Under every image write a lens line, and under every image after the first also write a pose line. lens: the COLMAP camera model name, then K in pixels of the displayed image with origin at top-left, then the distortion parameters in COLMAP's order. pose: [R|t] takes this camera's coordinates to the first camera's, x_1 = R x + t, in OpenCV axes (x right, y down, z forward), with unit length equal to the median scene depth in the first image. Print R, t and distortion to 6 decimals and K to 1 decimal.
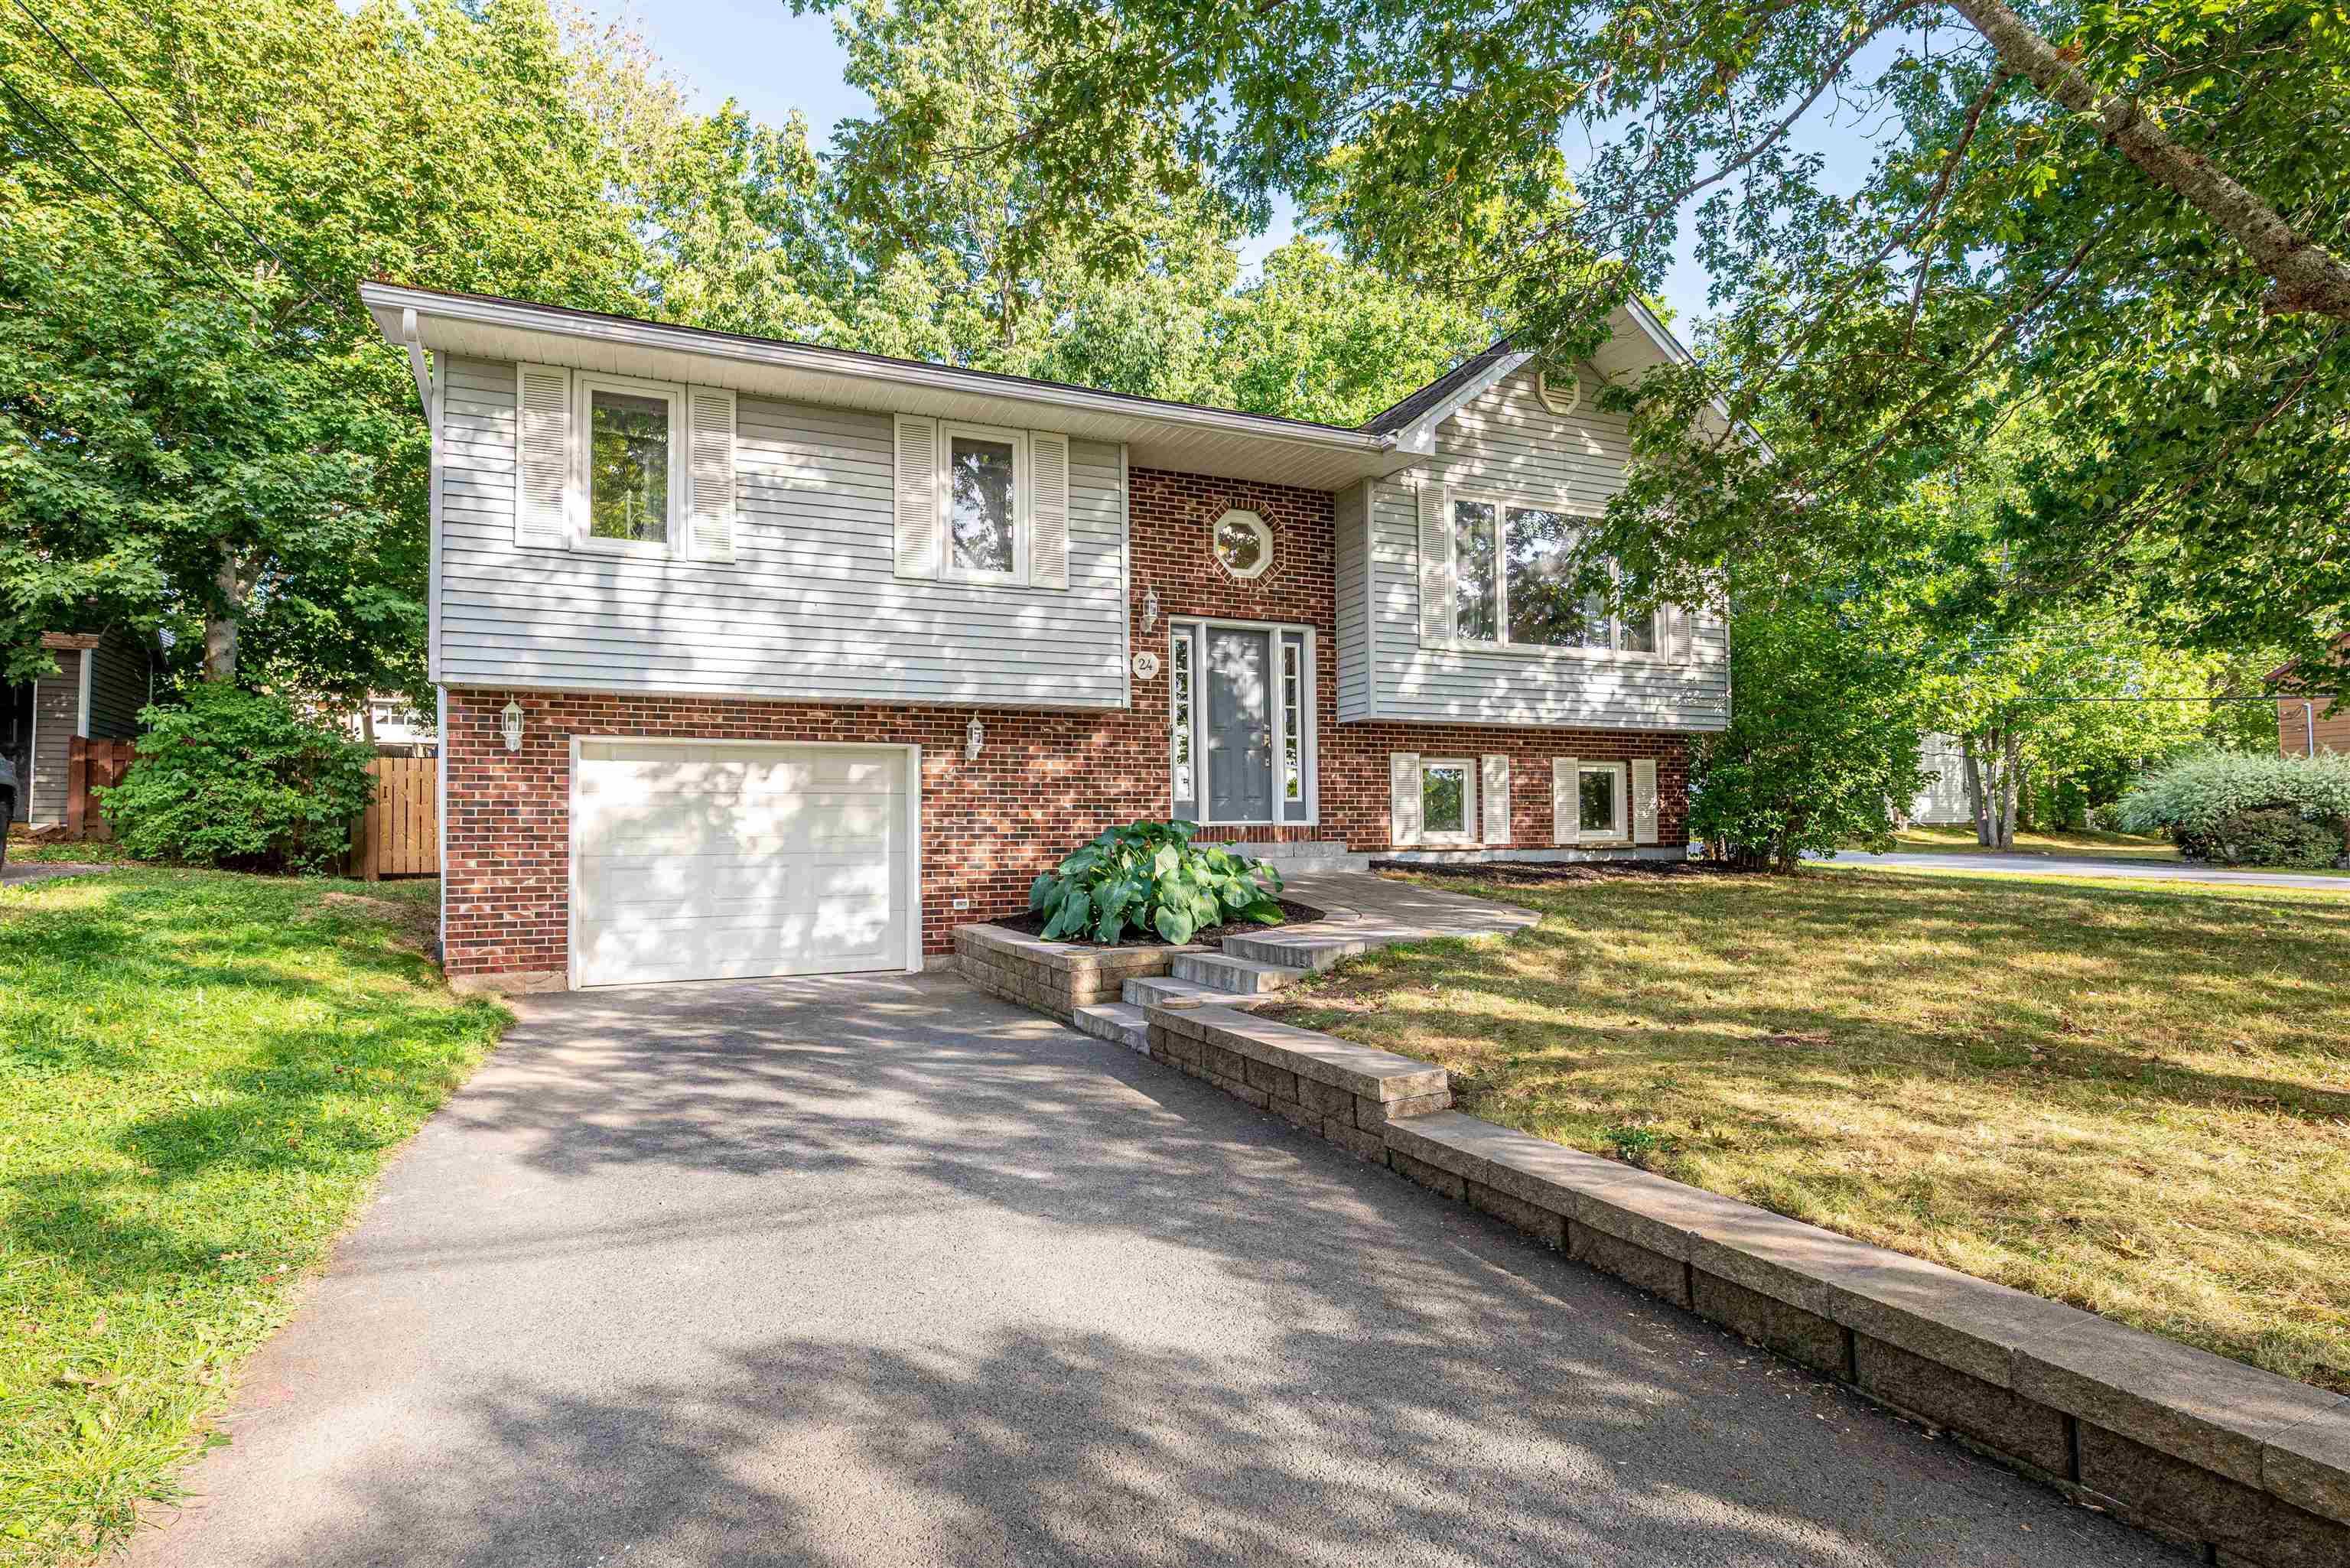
lens RADIAL K [[1147.5, 0, 1177.1], [0, 1147.5, 773.1], [0, 0, 1]] dist [-0.004793, -0.000248]
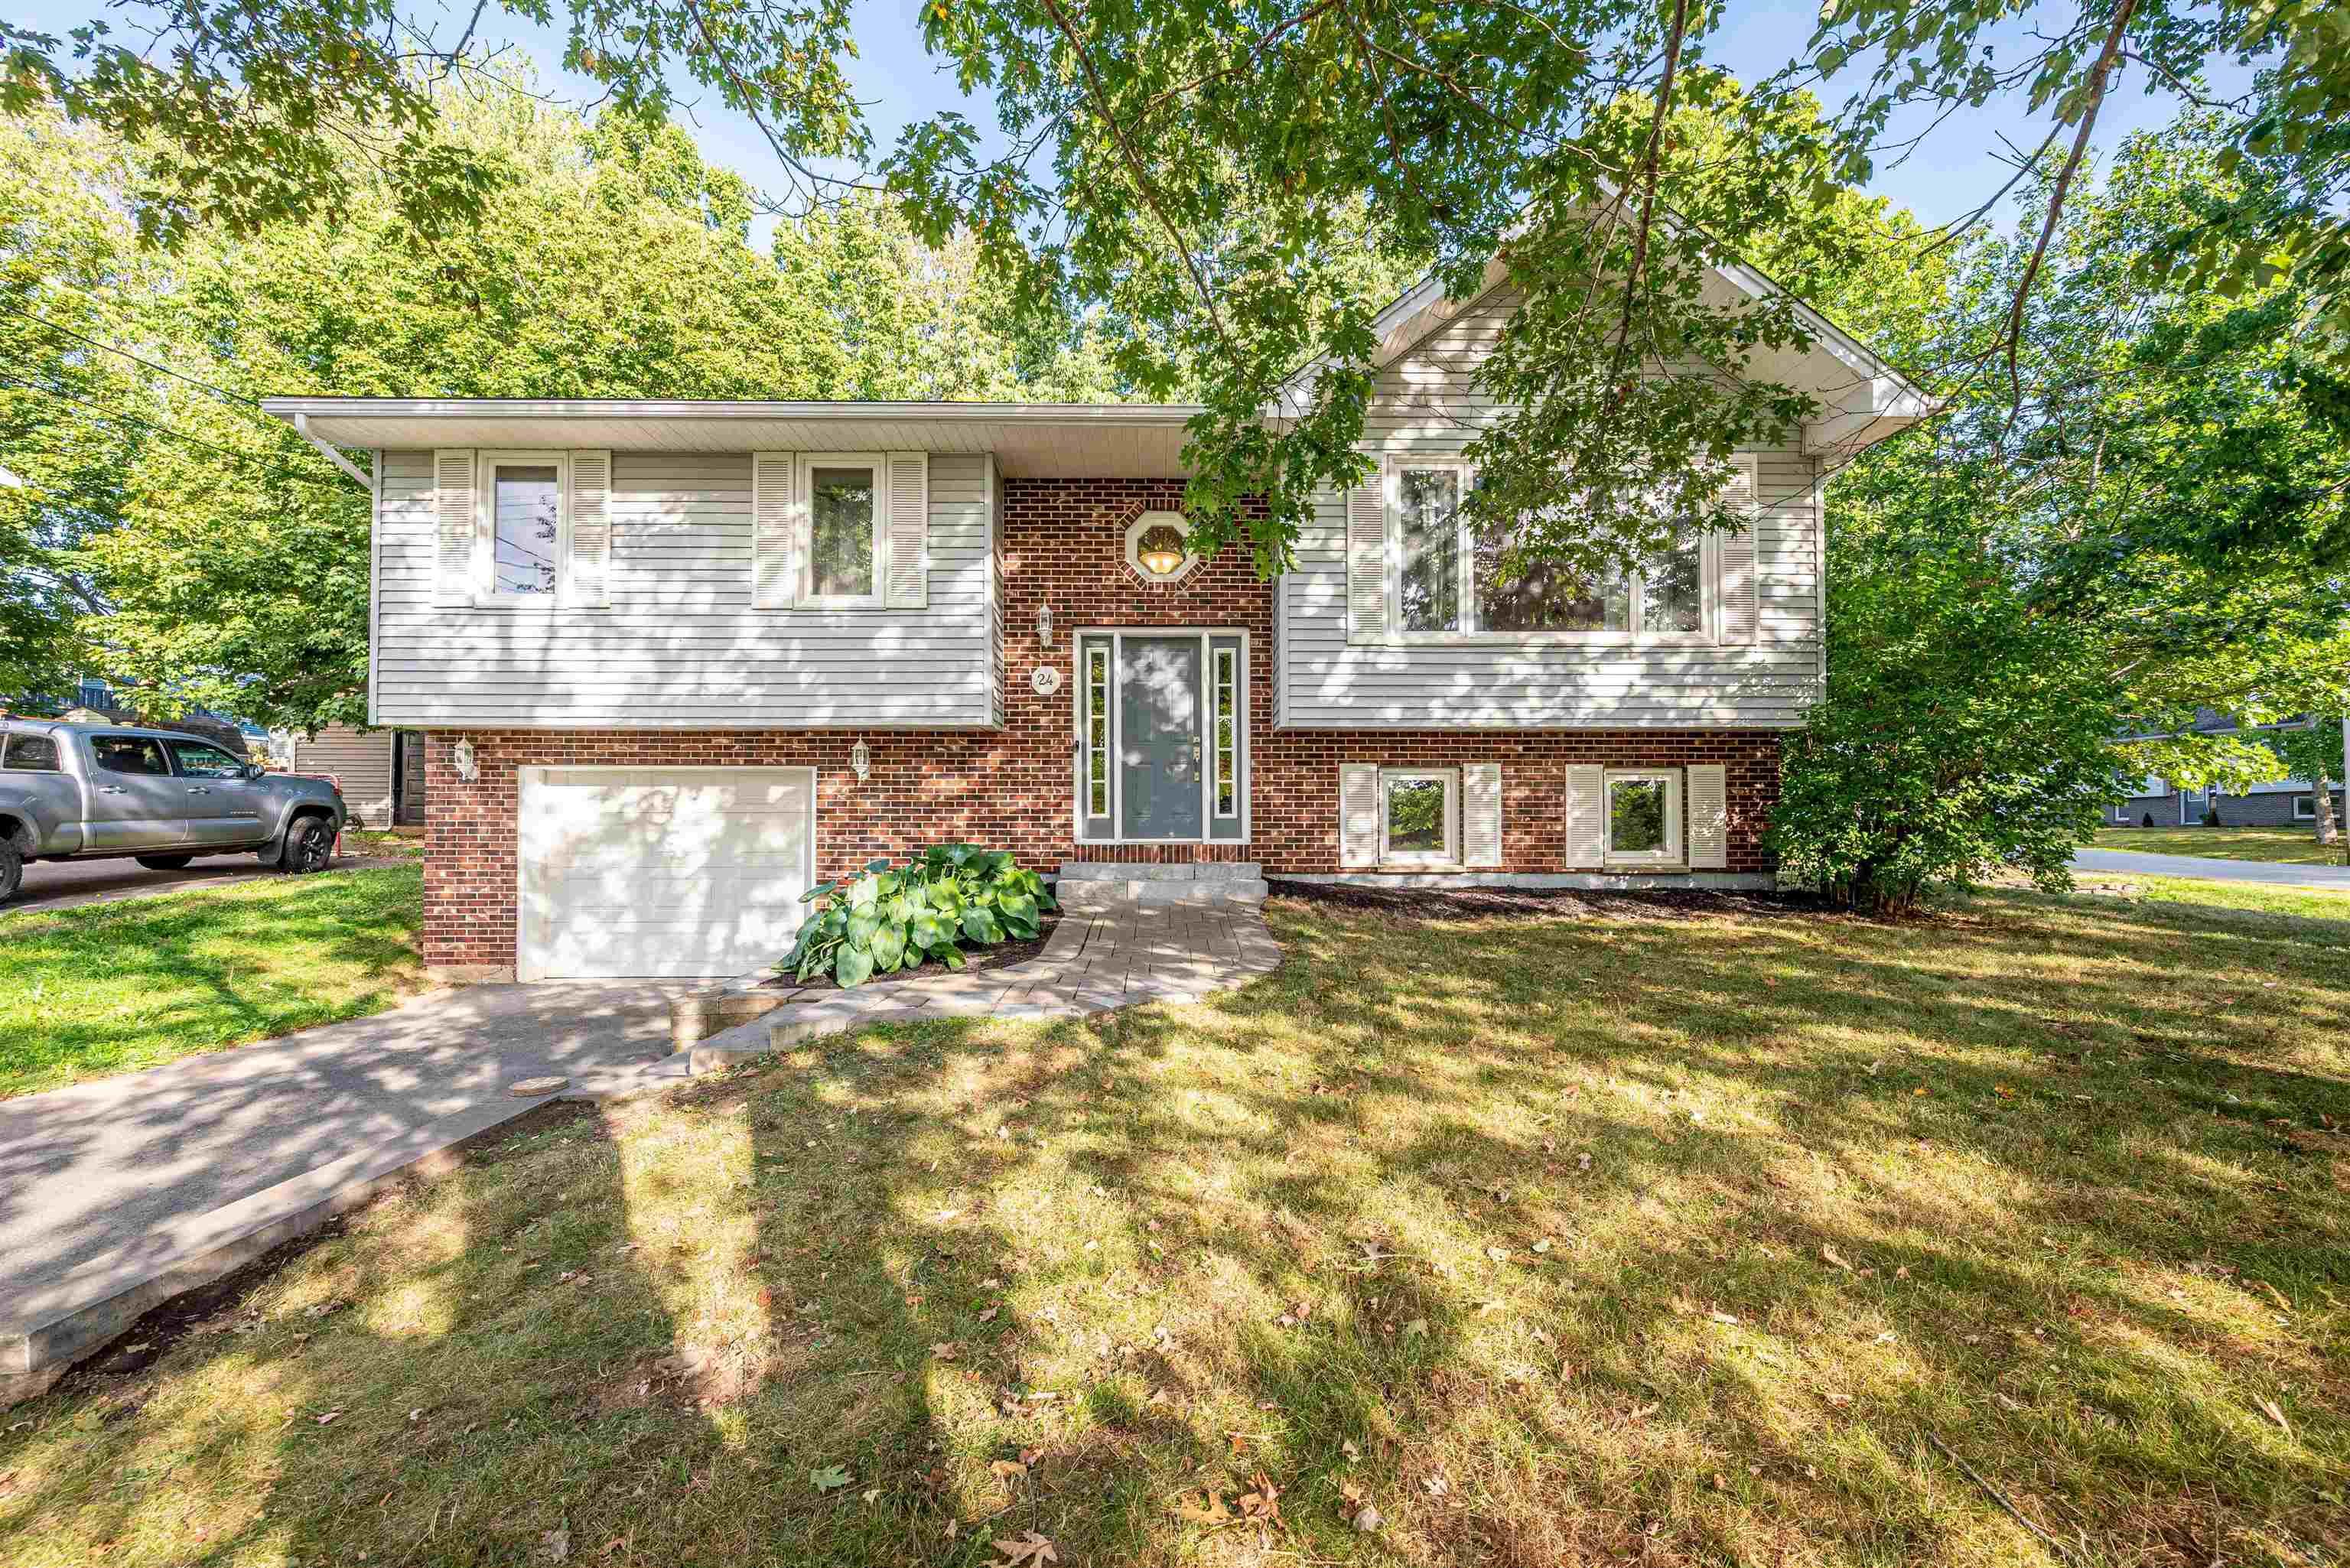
lens RADIAL K [[935.3, 0, 1171.5], [0, 935.3, 798.8], [0, 0, 1]] dist [0.001688, 0.000081]
pose [[0.928121, -0.004617, -0.372250, 0.355172], [0.013225, 0.999701, 0.020573, -0.007597], [0.372044, -0.024017, 0.927904, 0.284382]]
